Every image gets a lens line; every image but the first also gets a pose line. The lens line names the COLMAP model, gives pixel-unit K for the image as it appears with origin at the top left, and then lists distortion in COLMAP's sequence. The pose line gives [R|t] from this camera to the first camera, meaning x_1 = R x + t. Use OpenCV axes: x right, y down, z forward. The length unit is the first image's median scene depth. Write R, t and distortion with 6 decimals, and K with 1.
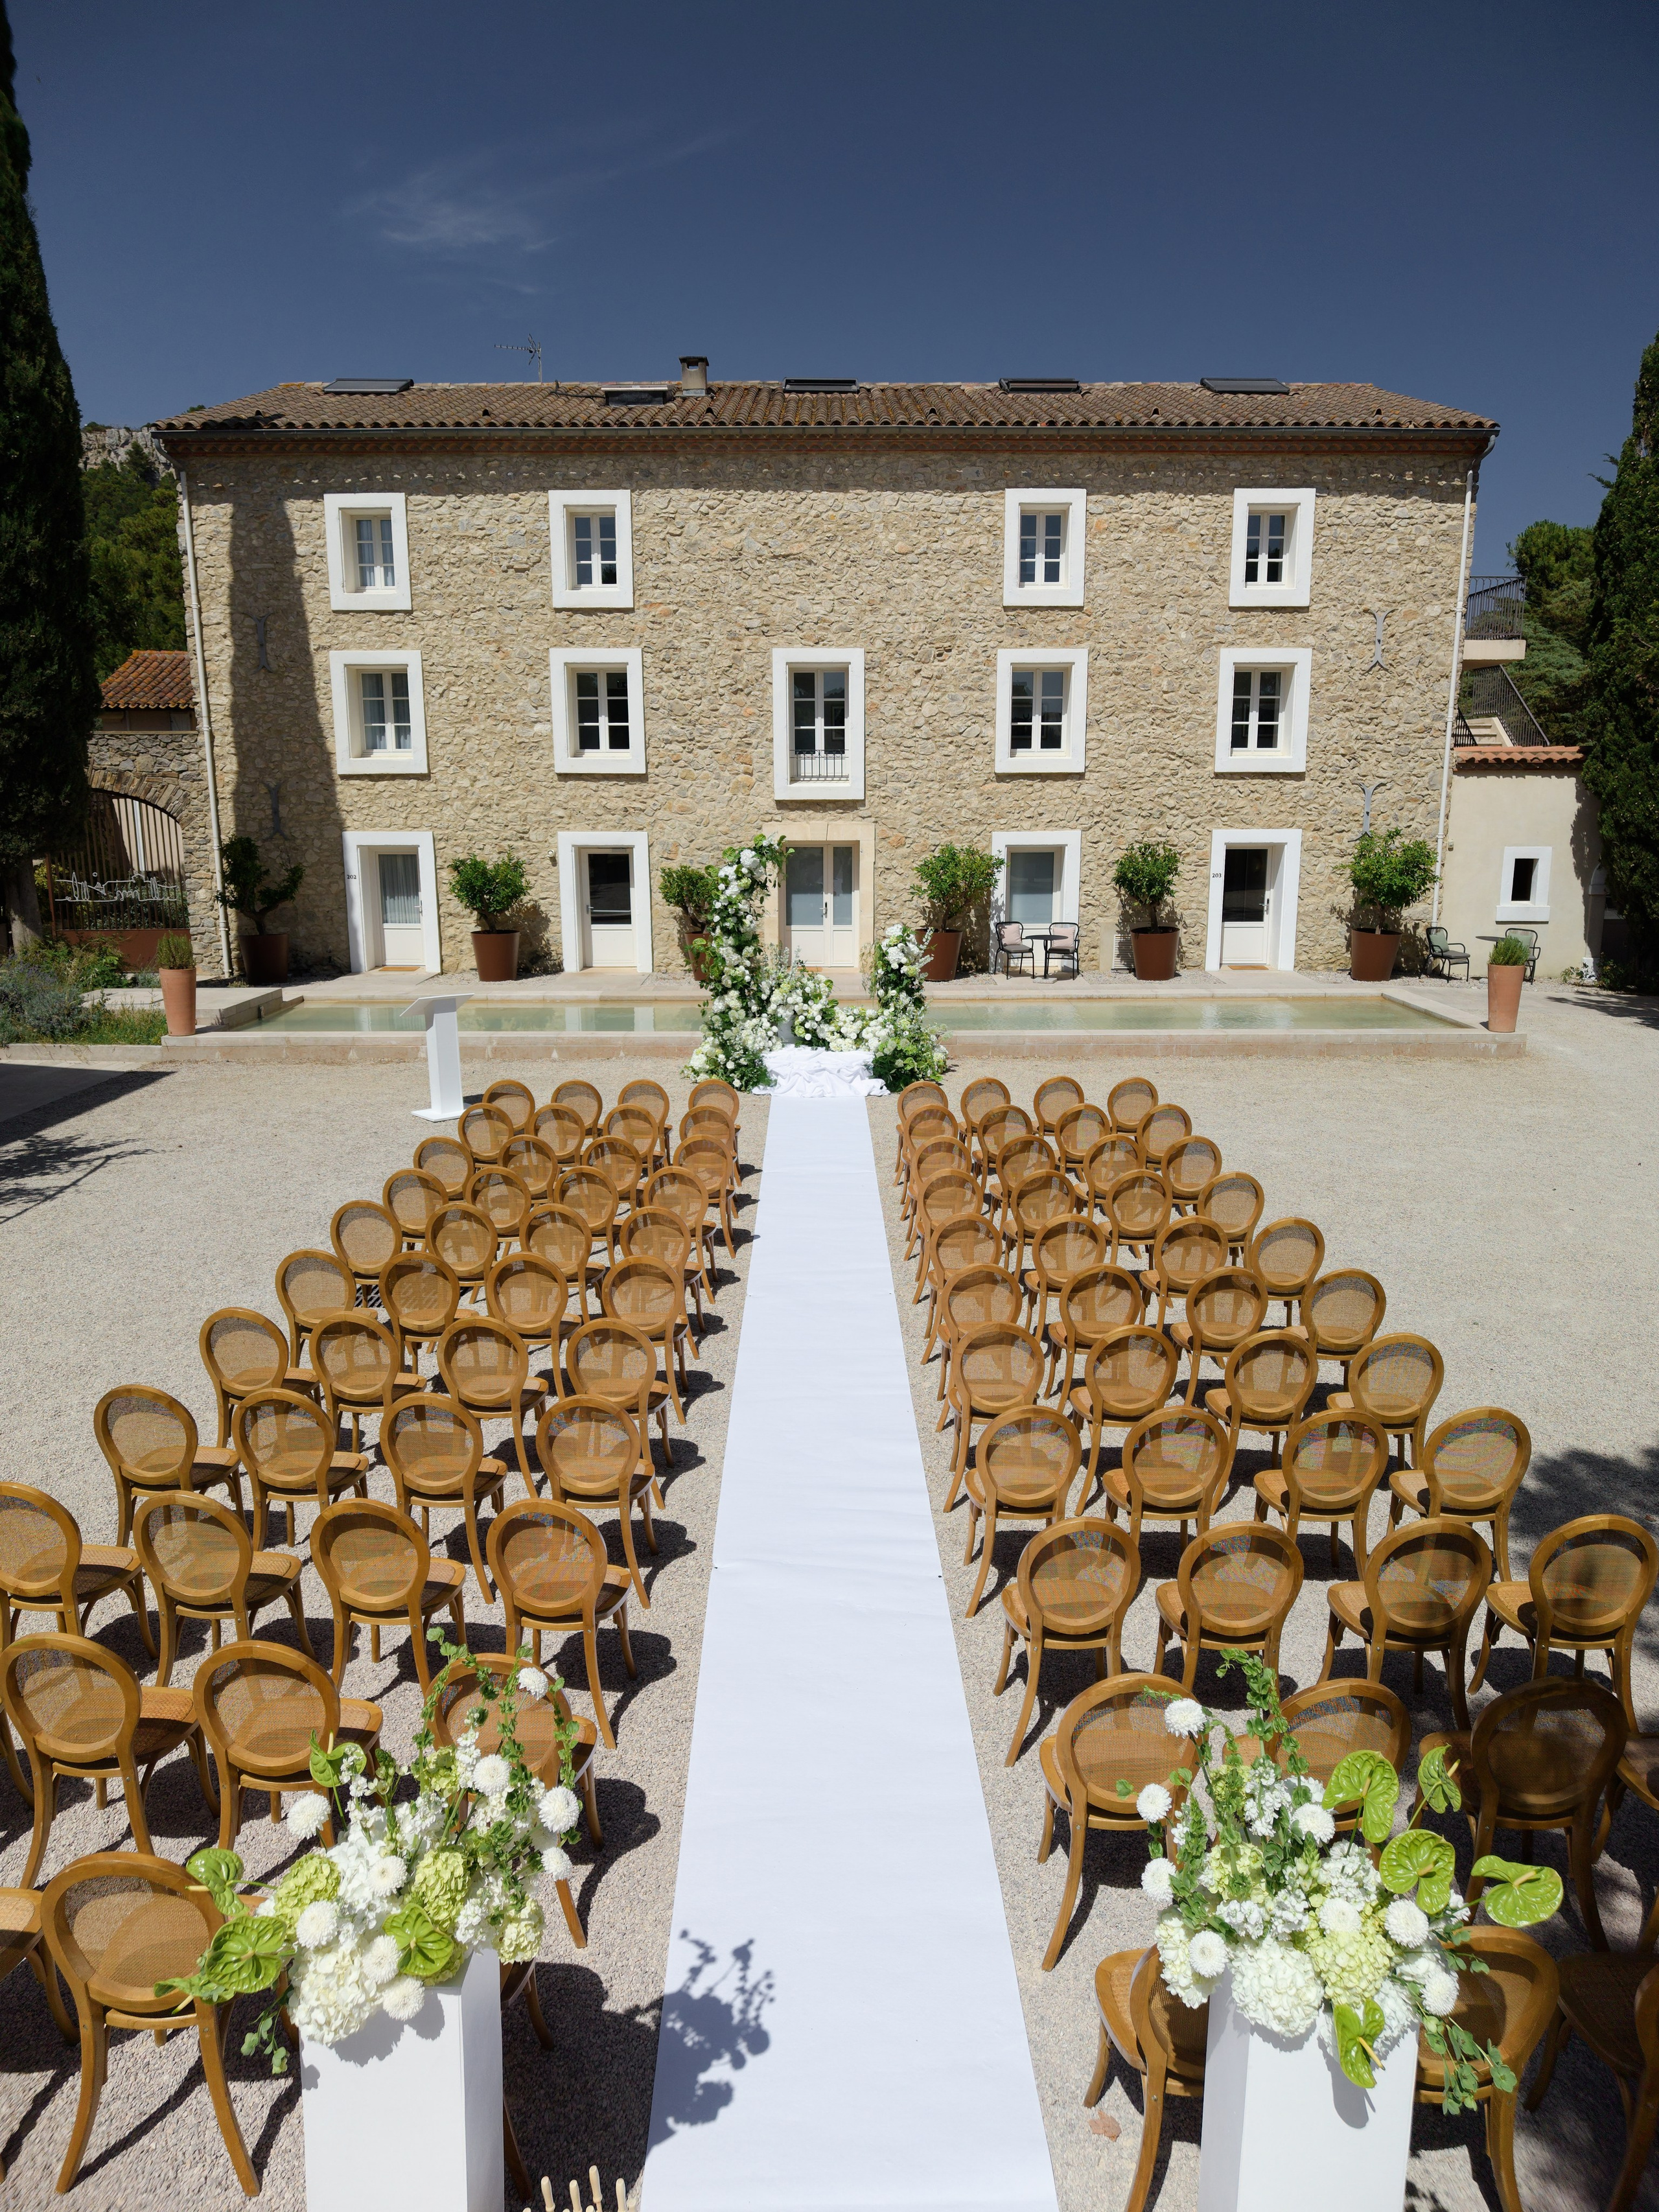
lens RADIAL K [[1529.5, 0, 837.3], [0, 1529.5, 1100.3], [0, 0, 1]] dist [0.004046, 0.000364]
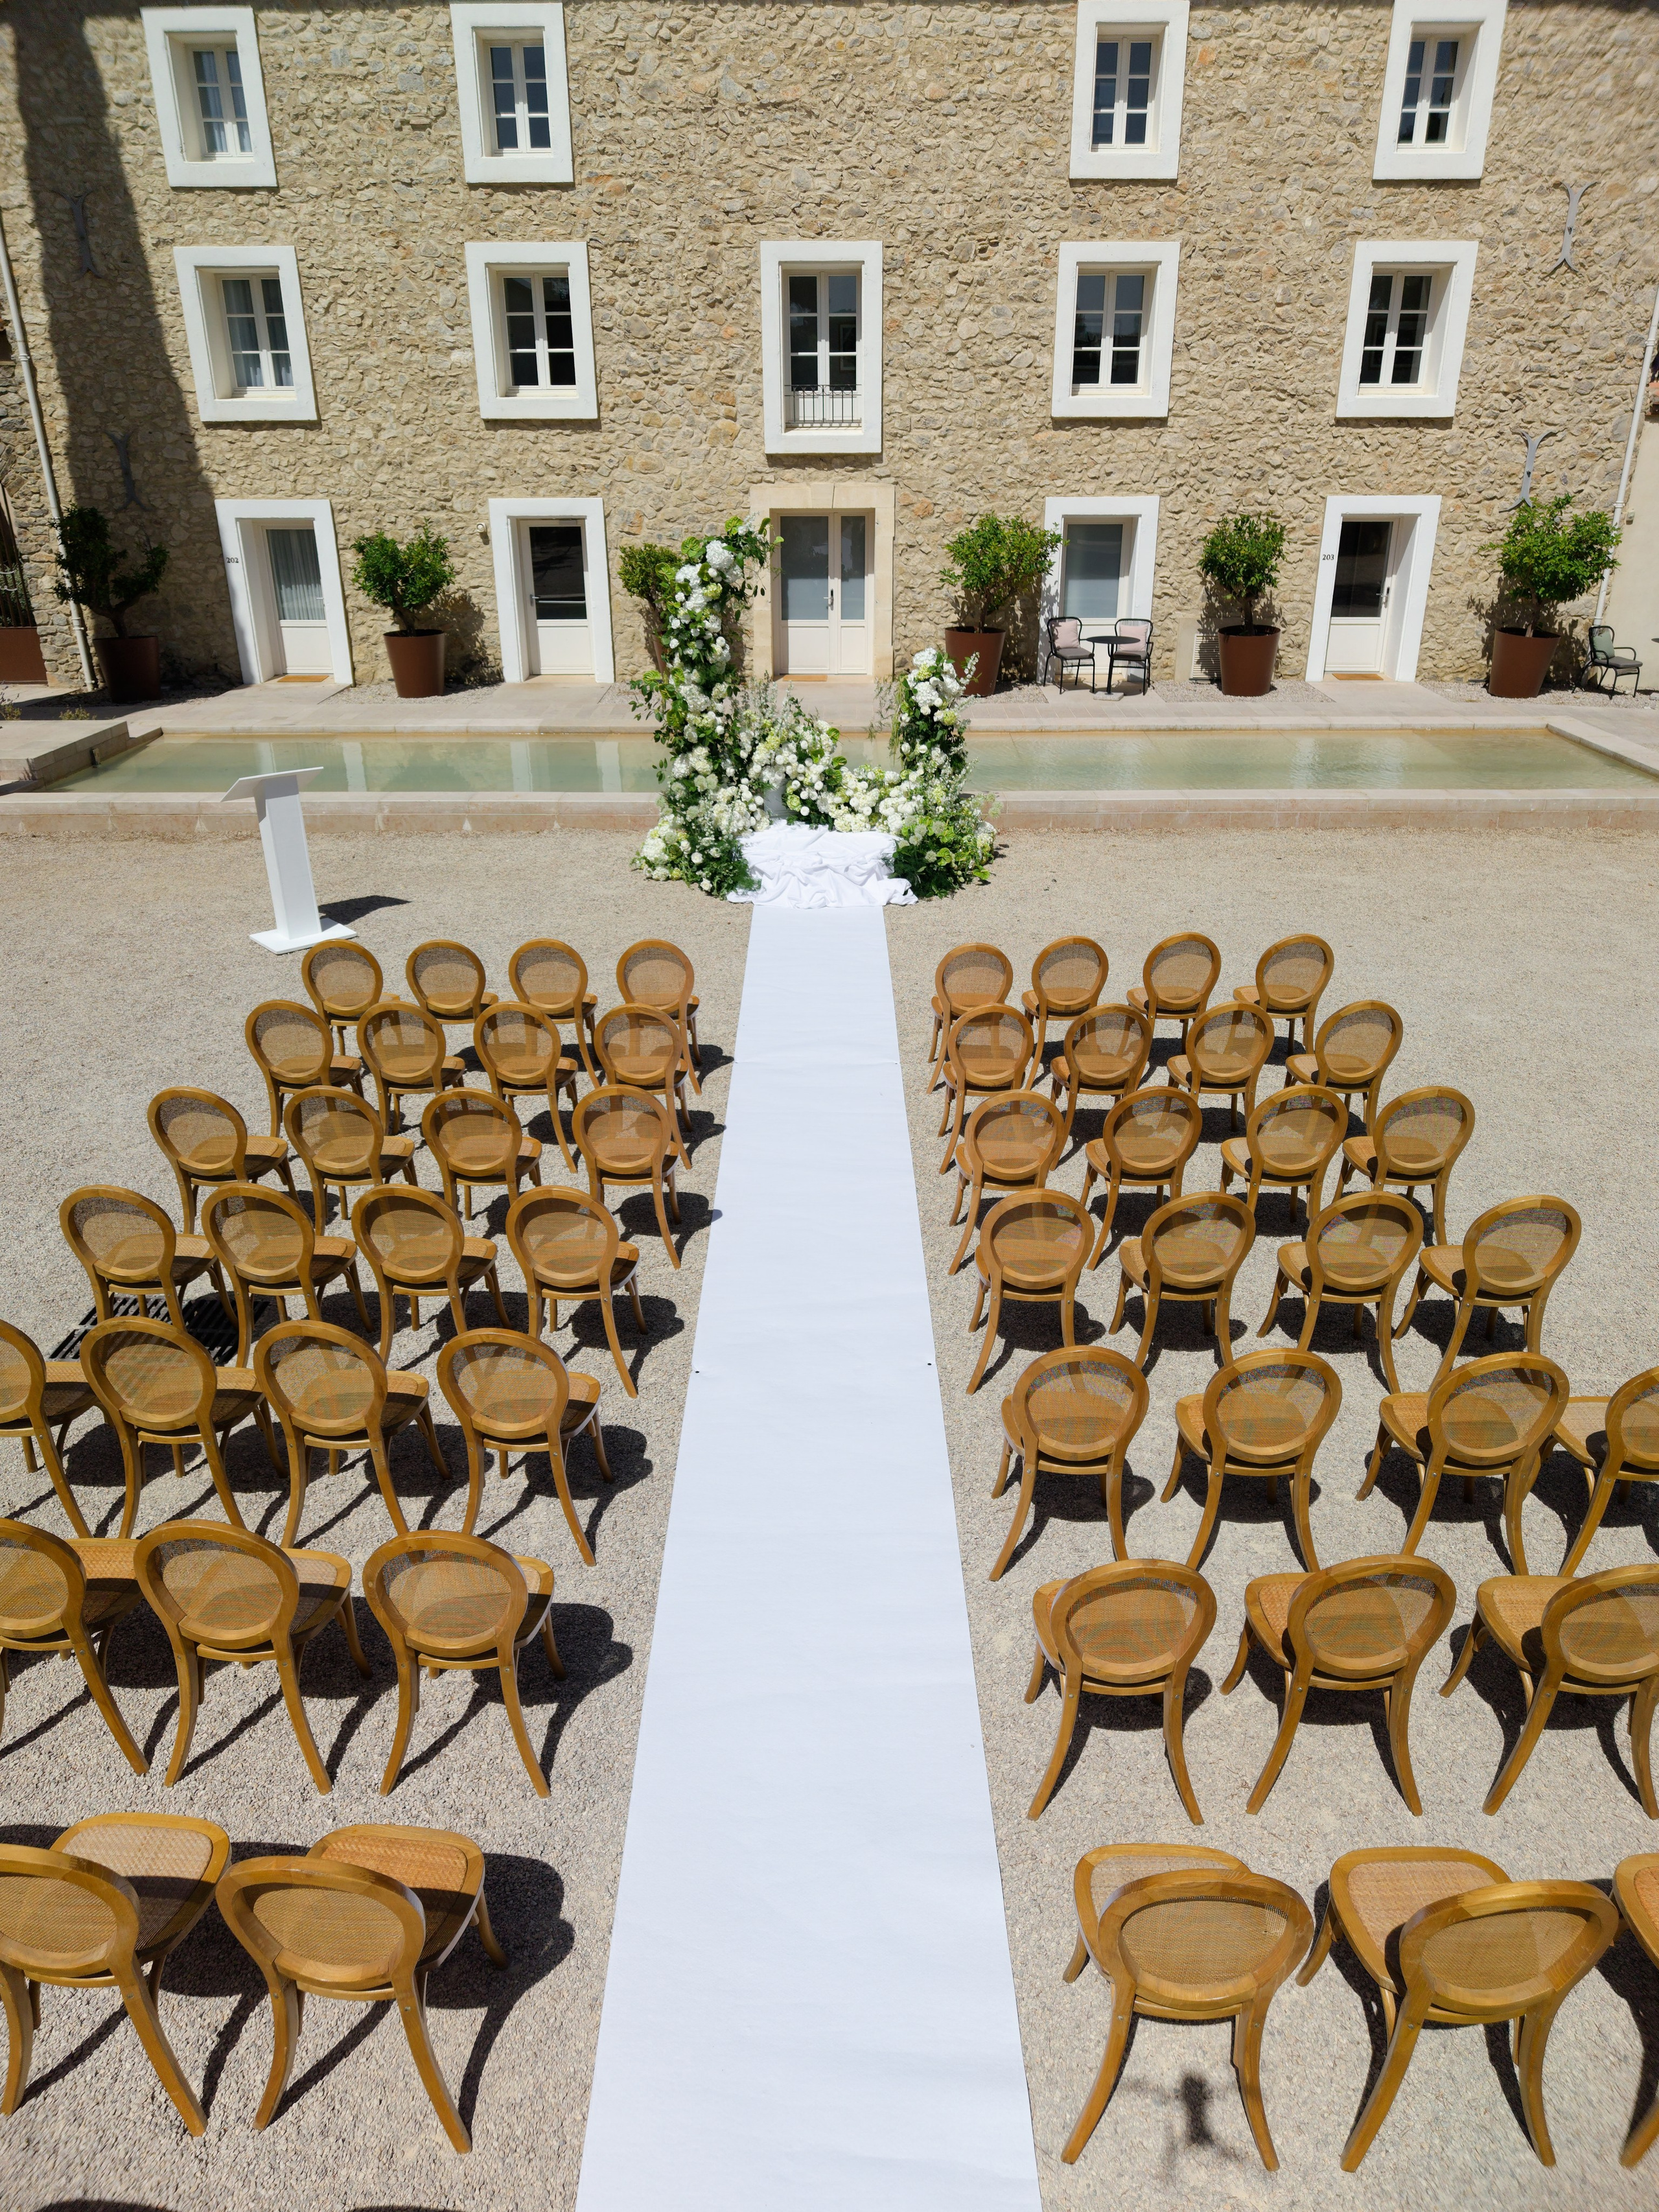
lens RADIAL K [[1538.4, 0, 837.2], [0, 1538.4, 1096.1], [0, 0, 1]] dist [-0.031572, 0.034858]
pose [[0.999979, 0.001680, -0.006188, 0.000738], [-0.000325, 0.977109, 0.212737, -0.044725], [0.006404, -0.212731, 0.977090, 0.176966]]
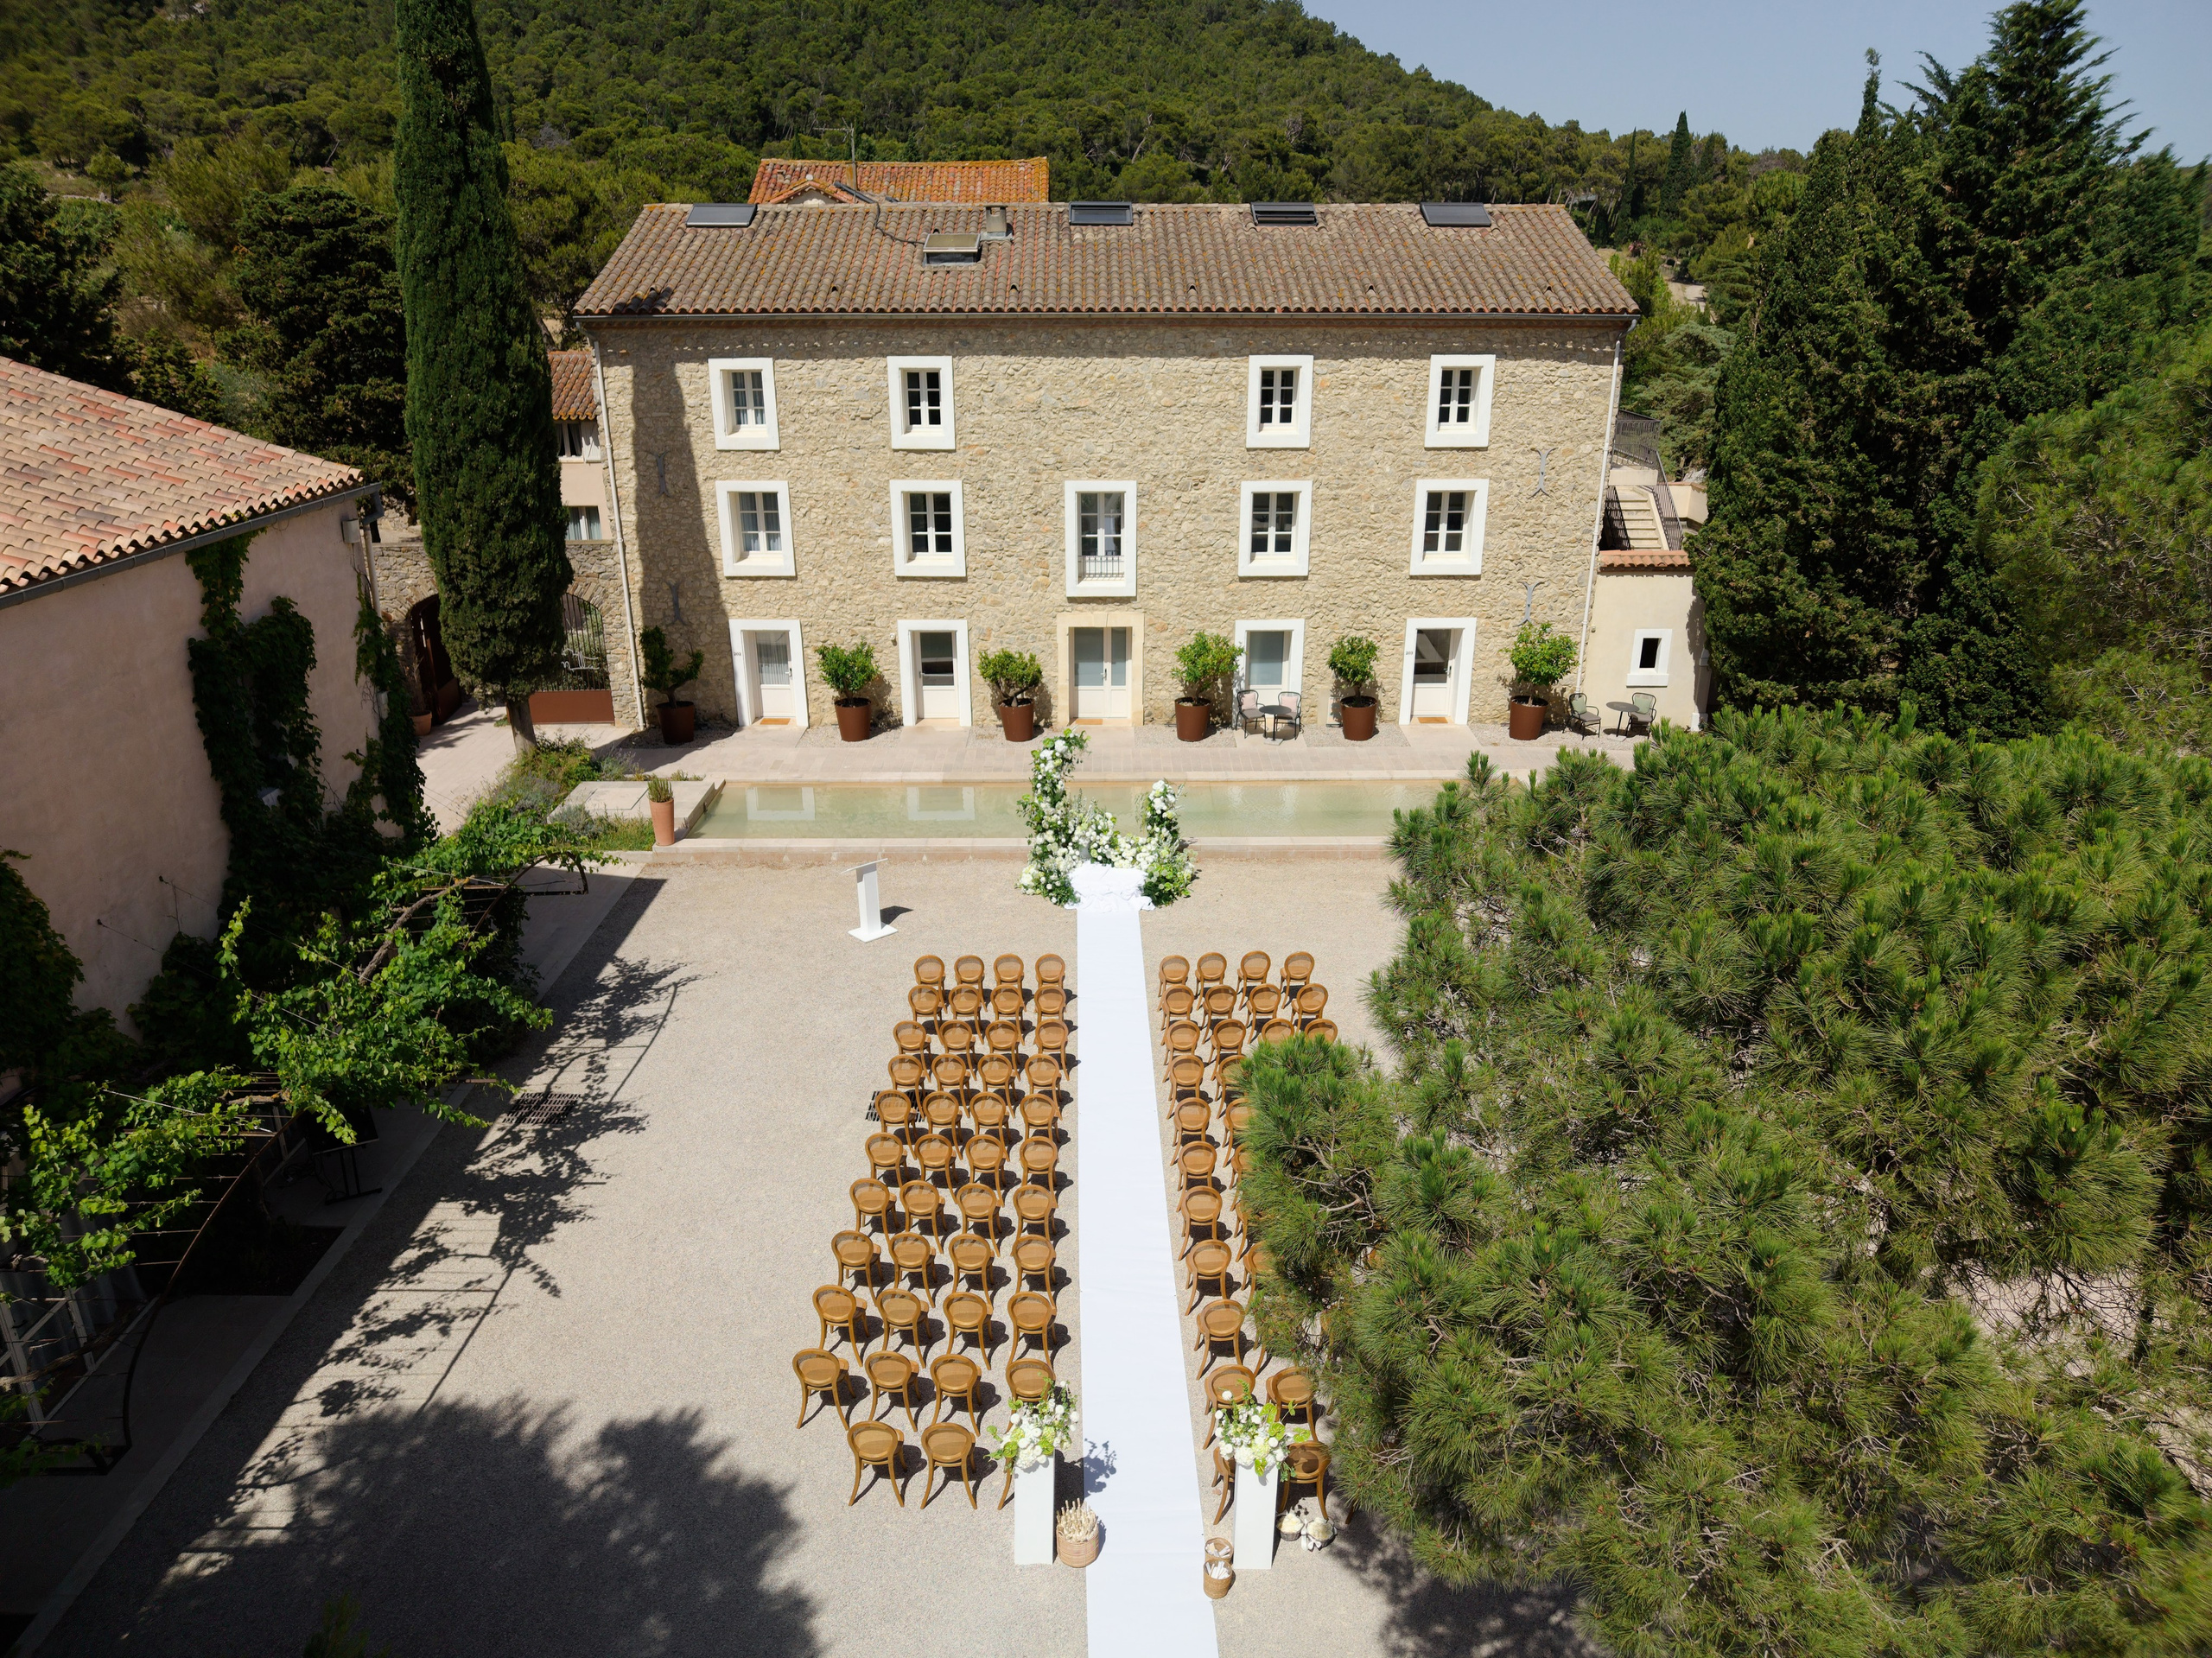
lens RADIAL K [[1575.2, 0, 1108.5], [0, 1575.2, 873.5], [0, 0, 1]] dist [0.036077, -0.035441]
pose [[0.999983, -0.000077, 0.005870, -0.013663], [-0.000979, 0.983702, 0.179802, -0.209177], [-0.005789, -0.179804, 0.983685, -0.349569]]
